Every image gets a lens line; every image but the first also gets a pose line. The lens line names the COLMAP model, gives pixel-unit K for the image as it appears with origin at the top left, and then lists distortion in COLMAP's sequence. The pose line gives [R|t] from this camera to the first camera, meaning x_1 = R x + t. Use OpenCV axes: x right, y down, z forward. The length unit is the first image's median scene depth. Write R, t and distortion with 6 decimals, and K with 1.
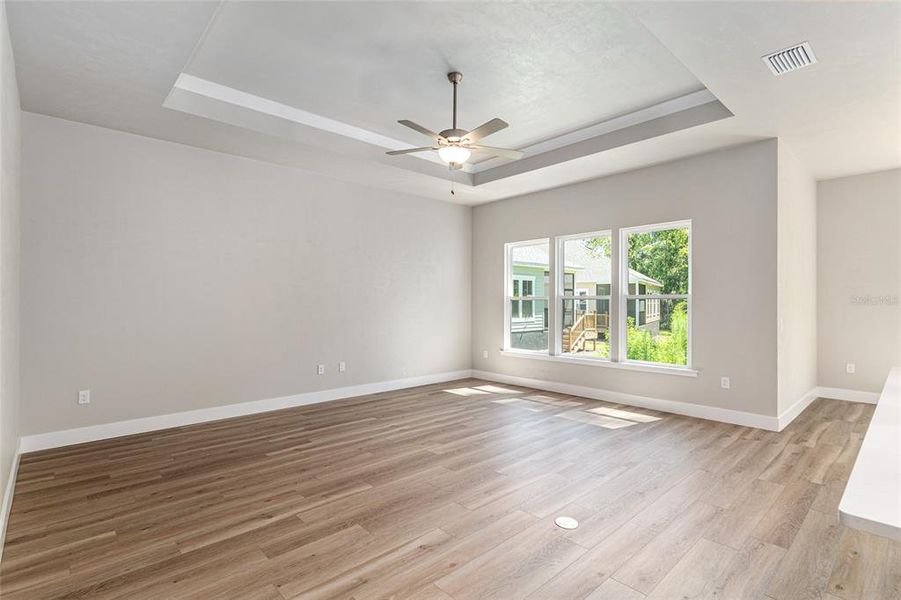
lens RADIAL K [[430.5, 0, 450.7], [0, 430.5, 302.4], [0, 0, 1]] dist [-0.002657, -0.000865]
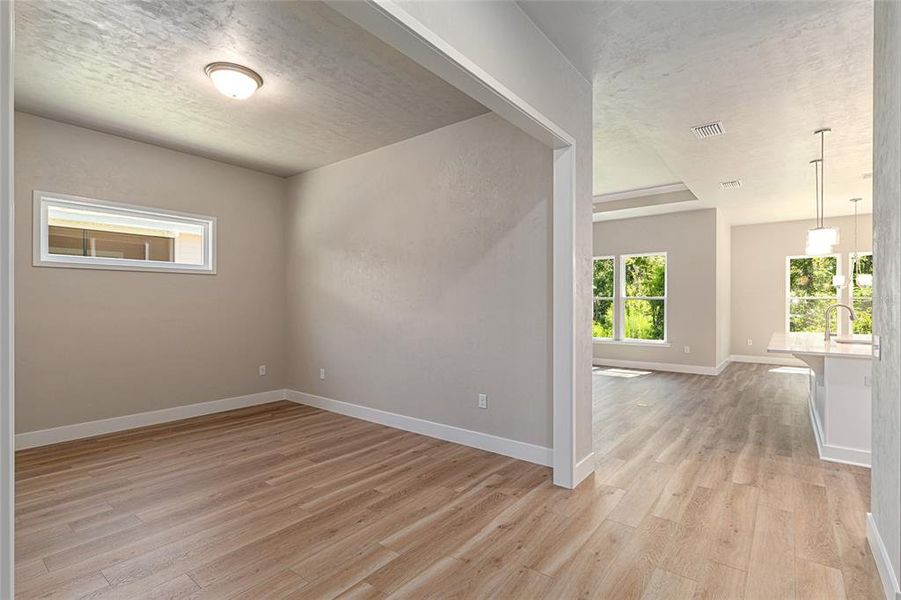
lens RADIAL K [[430.5, 0, 450.7], [0, 430.5, 302.4], [0, 0, 1]] dist [-0.002657, -0.000865]
pose [[0.986602, 0.004091, 0.163092, -0.551913], [-0.004348, 0.999990, 0.001221, 0.001693], [-0.163085, -0.001914, 0.986610, -0.516038]]
